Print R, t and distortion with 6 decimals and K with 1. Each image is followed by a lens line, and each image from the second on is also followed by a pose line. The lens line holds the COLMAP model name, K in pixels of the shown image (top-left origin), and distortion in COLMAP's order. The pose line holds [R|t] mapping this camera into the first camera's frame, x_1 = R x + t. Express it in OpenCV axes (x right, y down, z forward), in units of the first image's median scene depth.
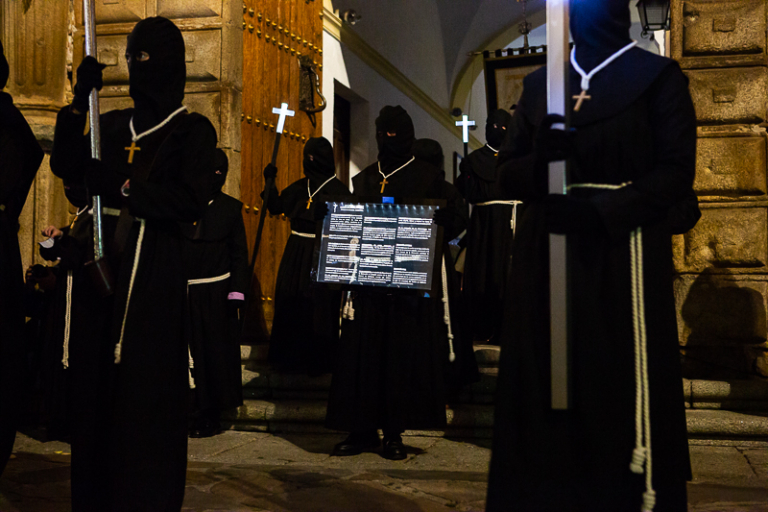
lens RADIAL K [[1153.3, 0, 387.0], [0, 1153.3, 257.0], [0, 0, 1]] dist [0.024589, 0.000000]
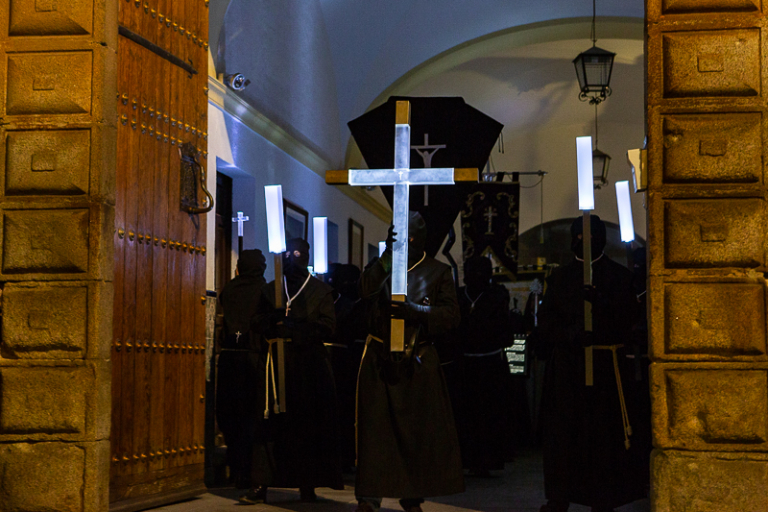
lens RADIAL K [[1380.9, 0, 383.7], [0, 1380.9, 251.7], [0, 0, 1]] dist [0.070632, 0.000000]
pose [[0.994975, 0.005082, 0.099995, -0.041922], [-0.001758, 0.999444, -0.033305, -0.091184], [-0.100109, 0.032962, 0.994430, 0.036488]]
